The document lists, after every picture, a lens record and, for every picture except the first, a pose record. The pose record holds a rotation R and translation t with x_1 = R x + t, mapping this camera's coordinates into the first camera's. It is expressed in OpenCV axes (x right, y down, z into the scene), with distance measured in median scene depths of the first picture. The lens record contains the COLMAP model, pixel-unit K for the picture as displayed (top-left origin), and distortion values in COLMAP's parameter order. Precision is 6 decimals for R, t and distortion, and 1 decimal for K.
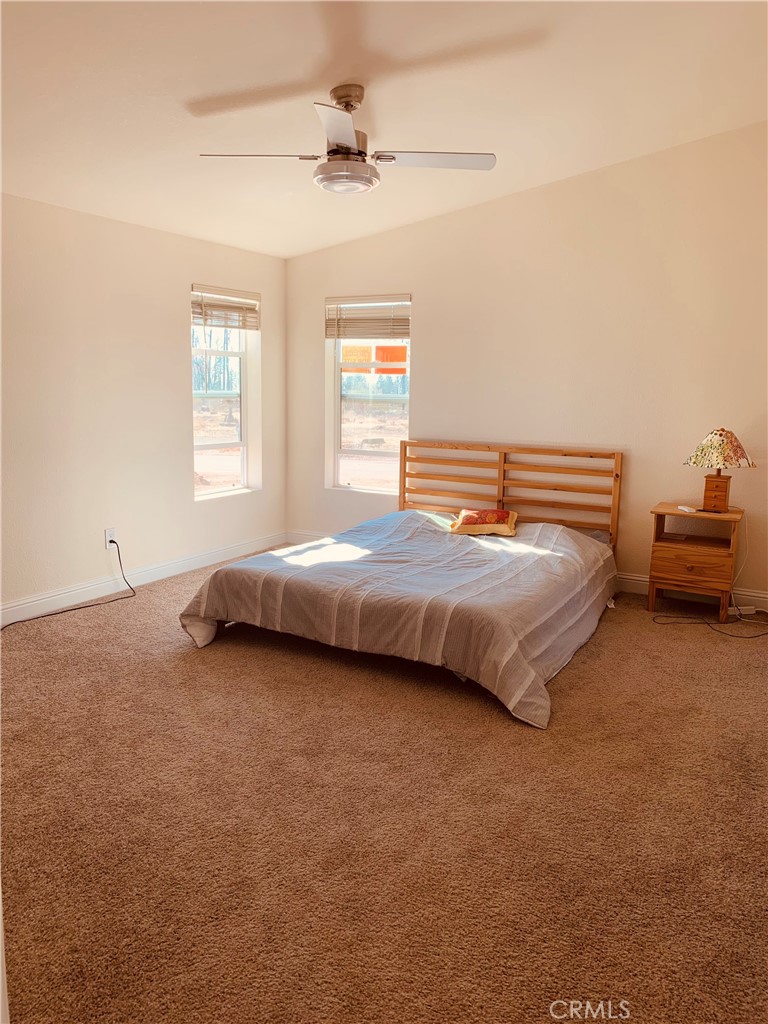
lens RADIAL K [[810.6, 0, 384.0], [0, 810.6, 512.0], [0, 0, 1]] dist [0.002826, -0.003857]
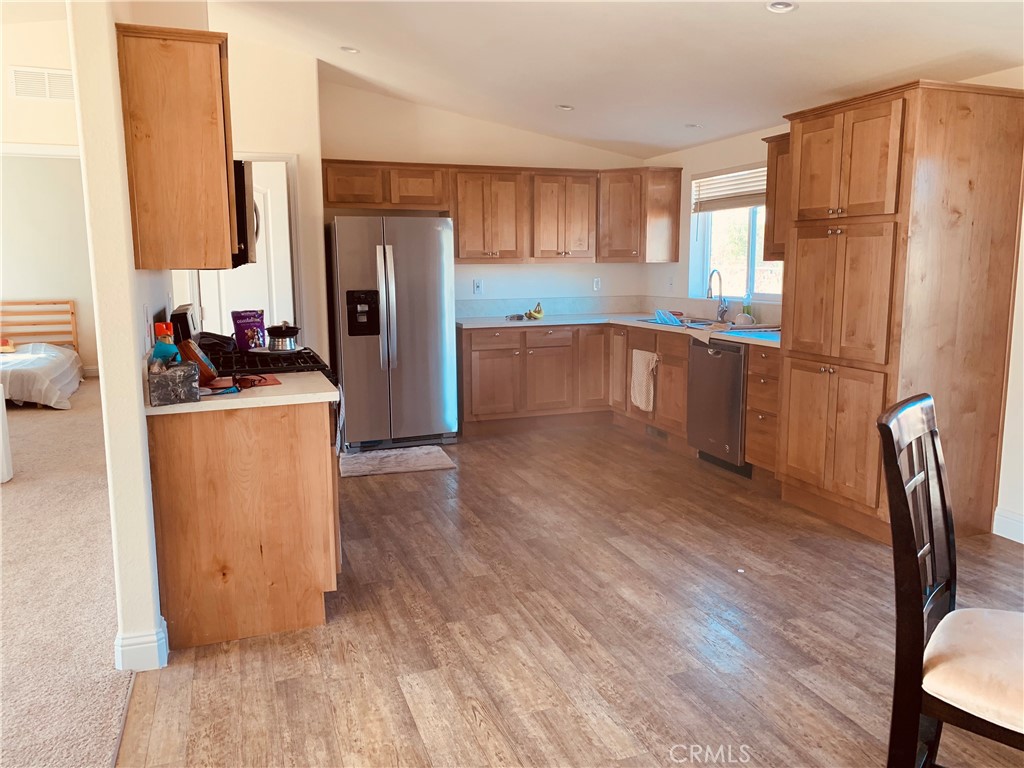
lens RADIAL K [[810.6, 0, 512.0], [0, 810.6, 384.0], [0, 0, 1]] dist [0.002826, -0.003857]
pose [[0.672940, -0.138325, 0.726648, -0.399590], [0.140251, 0.988400, 0.058268, 0.147098], [-0.726279, 0.062702, 0.684534, -0.965701]]
